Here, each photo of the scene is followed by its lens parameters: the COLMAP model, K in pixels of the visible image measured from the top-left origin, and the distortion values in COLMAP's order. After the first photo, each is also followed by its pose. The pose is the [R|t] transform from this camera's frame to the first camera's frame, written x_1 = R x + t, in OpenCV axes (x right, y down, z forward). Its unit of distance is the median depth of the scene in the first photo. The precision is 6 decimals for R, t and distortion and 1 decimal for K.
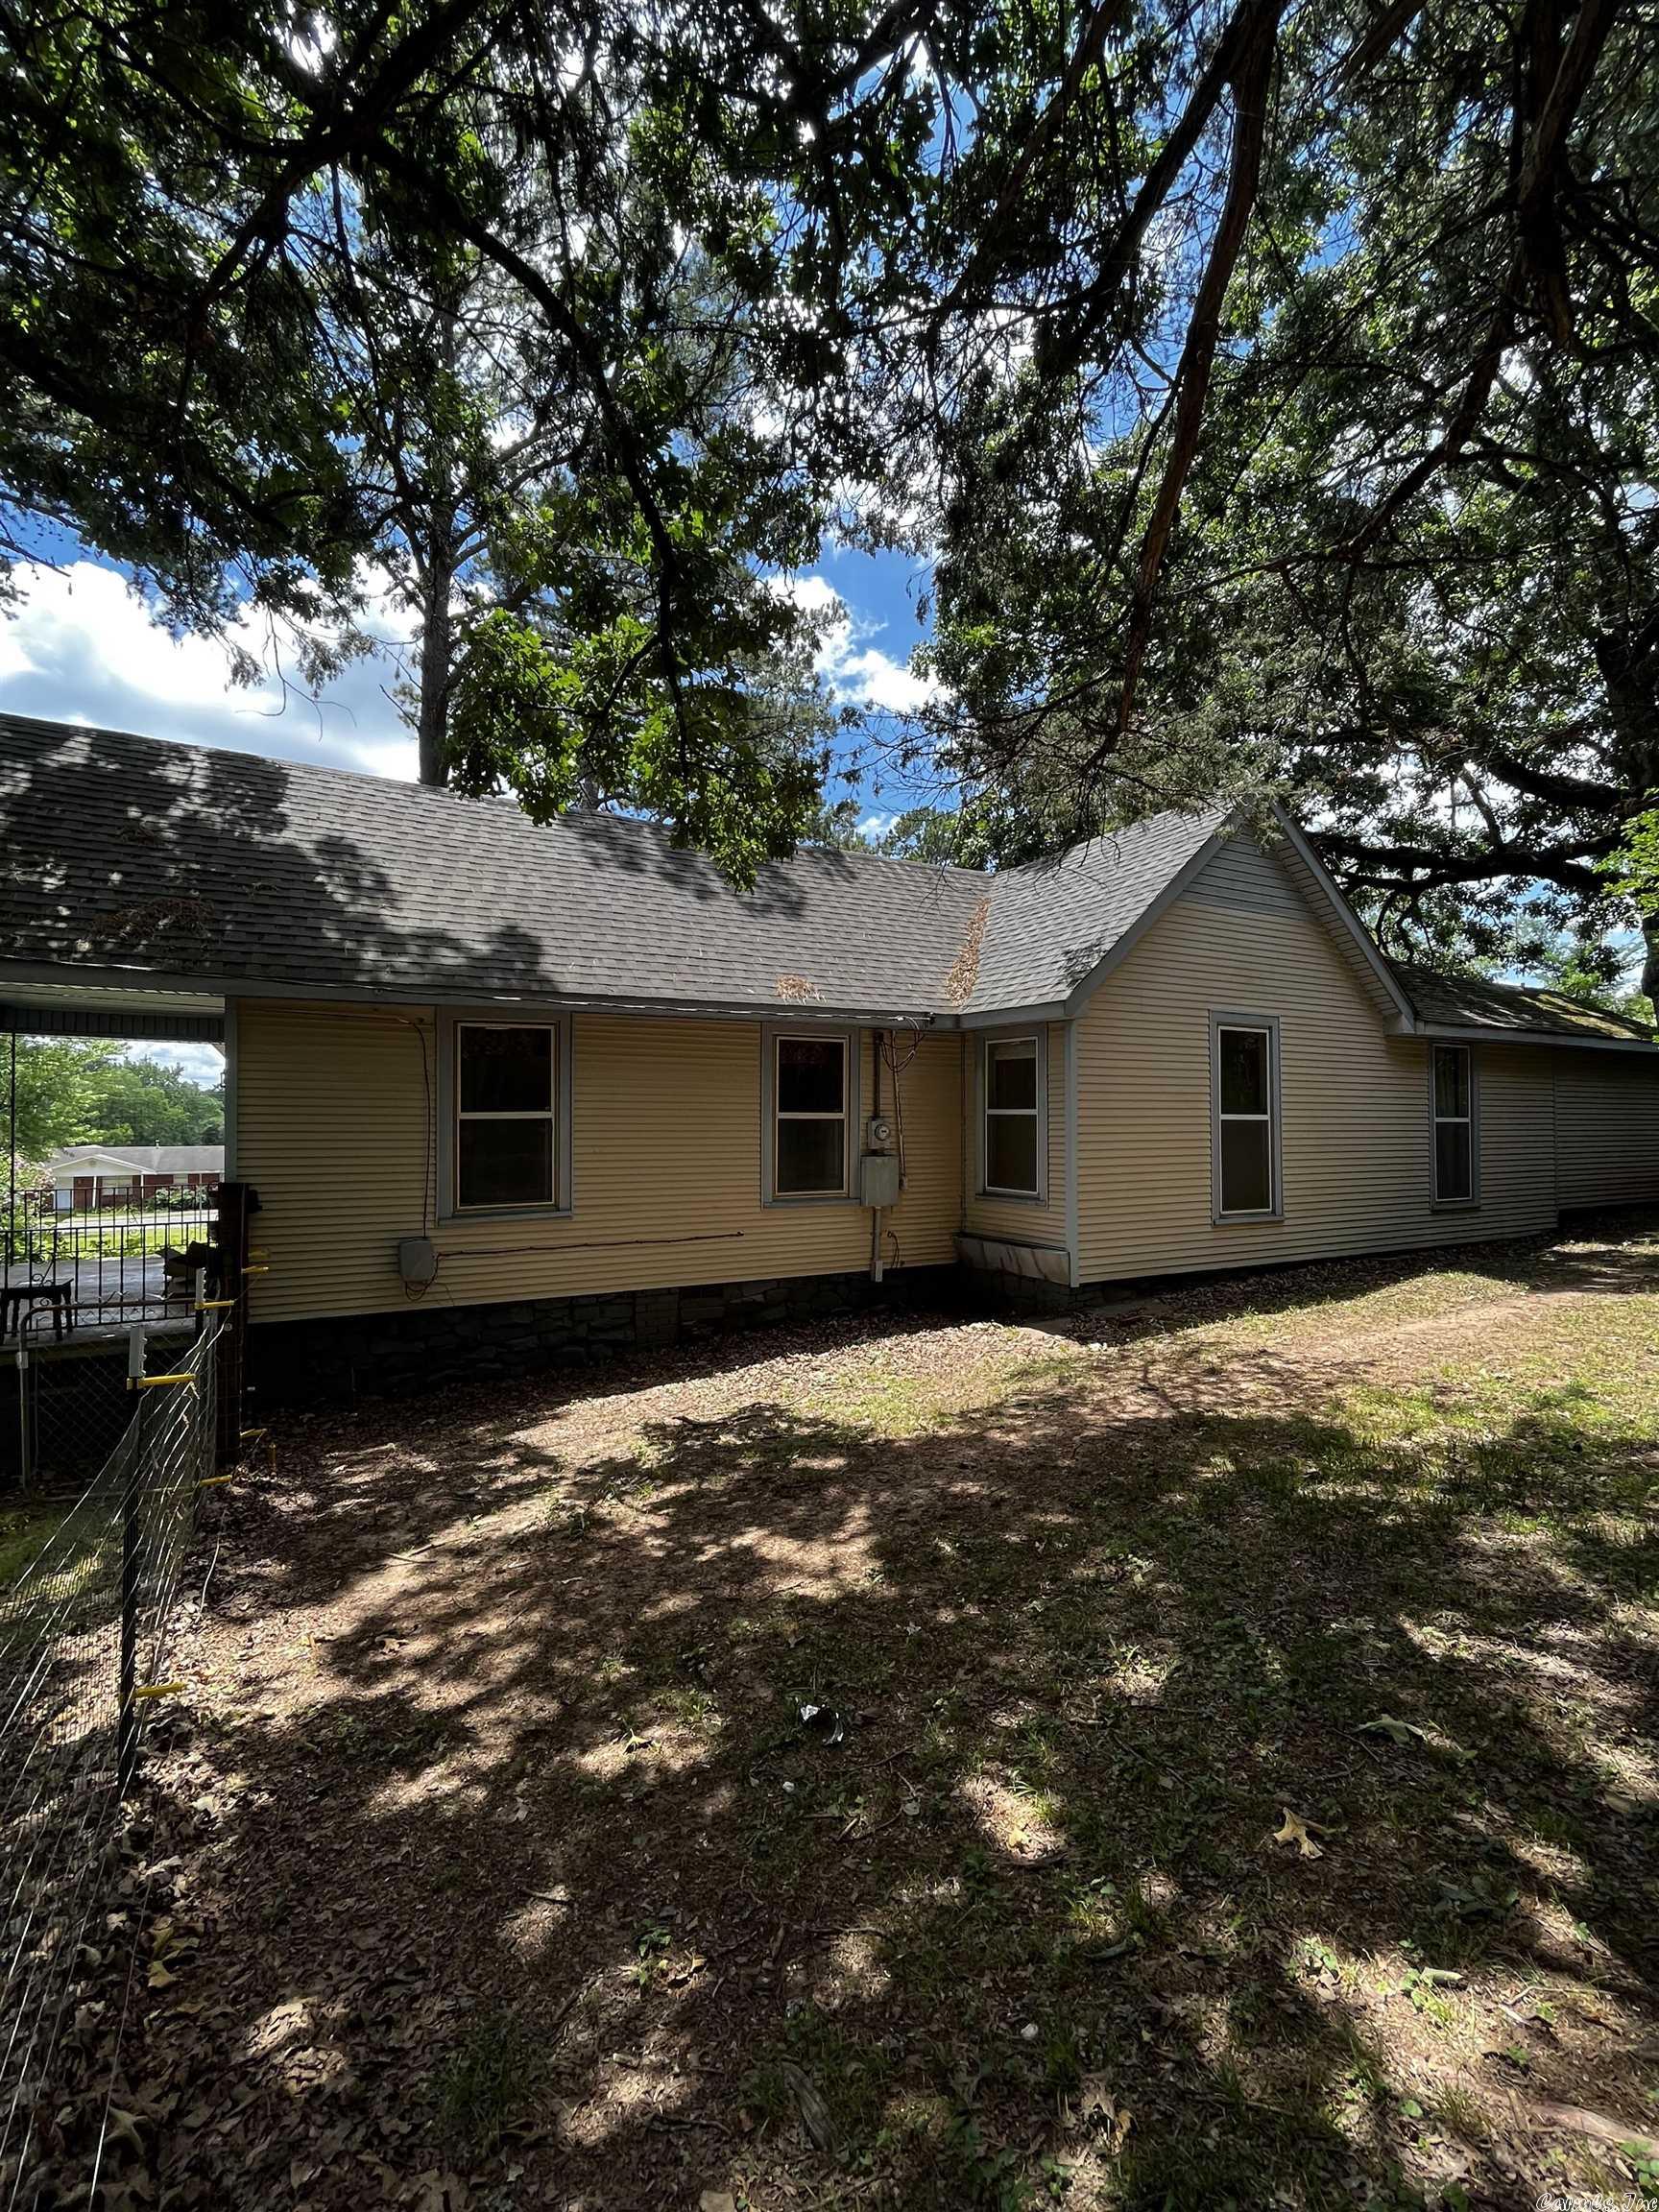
lens RADIAL K [[966.8, 0, 829.5], [0, 966.8, 1106.0], [0, 0, 1]] dist [0.000255, 0.000040]
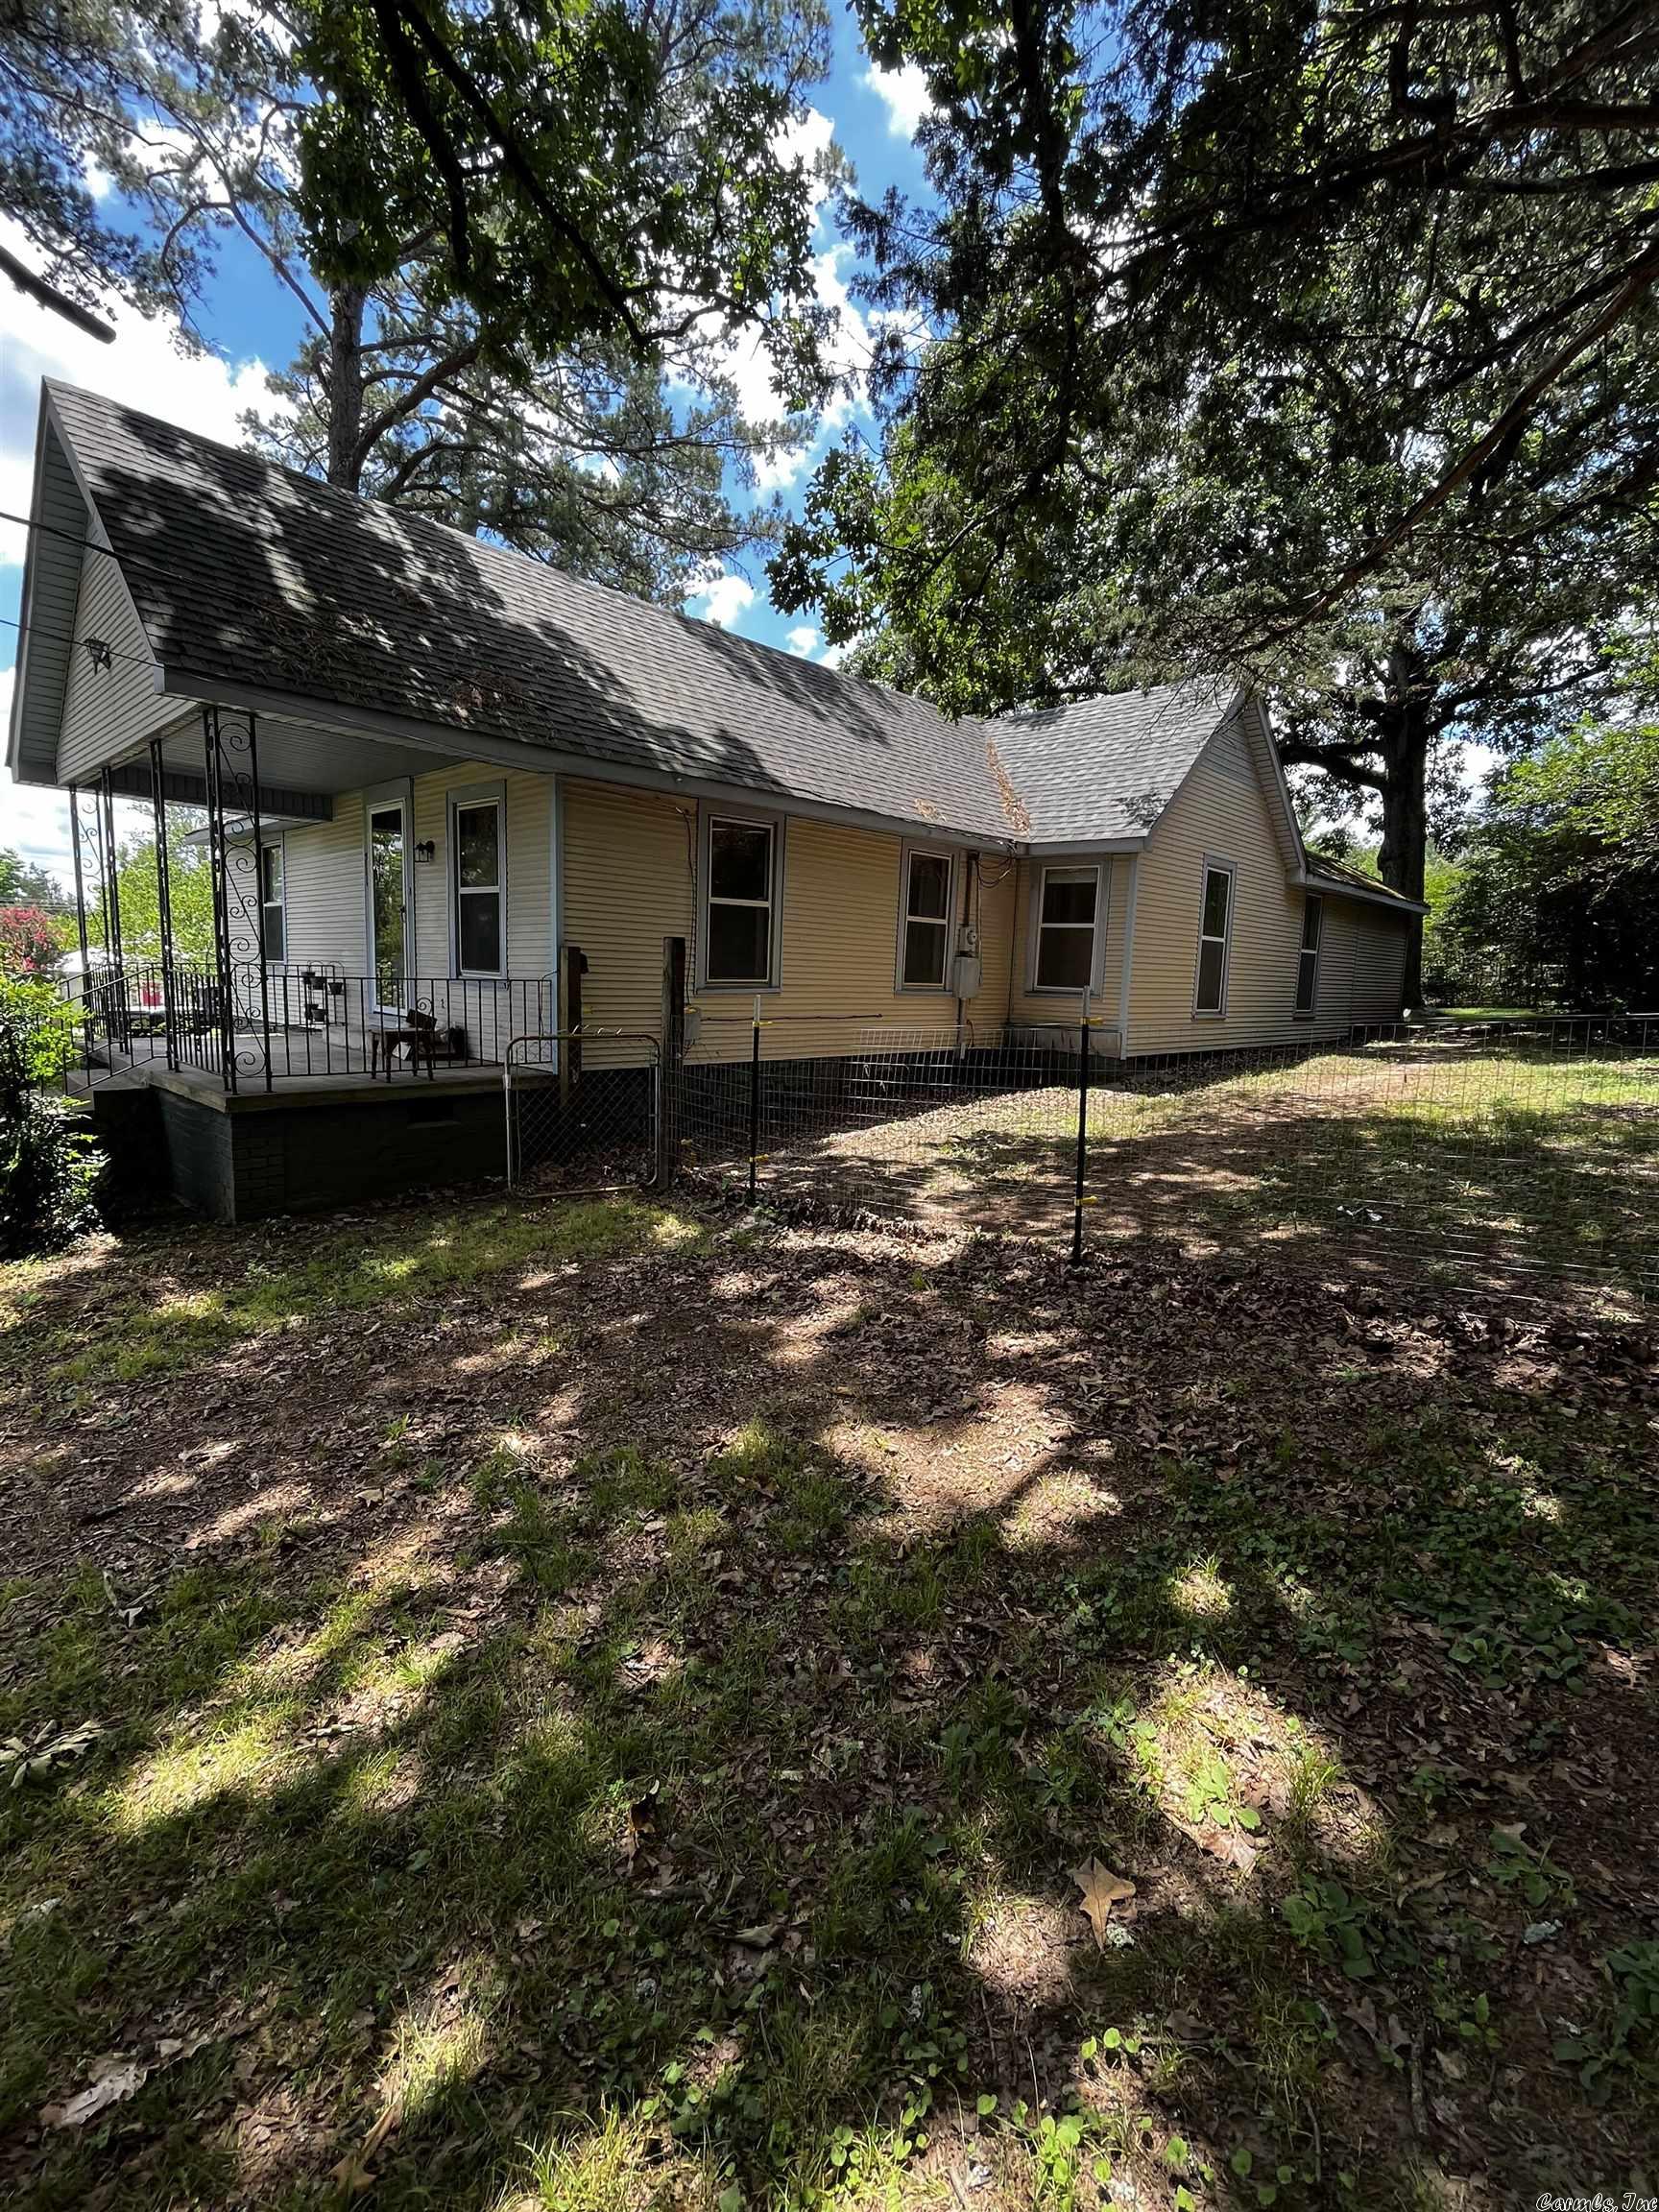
lens RADIAL K [[966.8, 0, 829.5], [0, 966.8, 1106.0], [0, 0, 1]] dist [0.000255, 0.000040]
pose [[0.954871, -0.006448, 0.296949, -0.496051], [-0.041181, 0.987235, 0.153857, 0.058907], [-0.294151, -0.159142, 0.942417, -0.137727]]
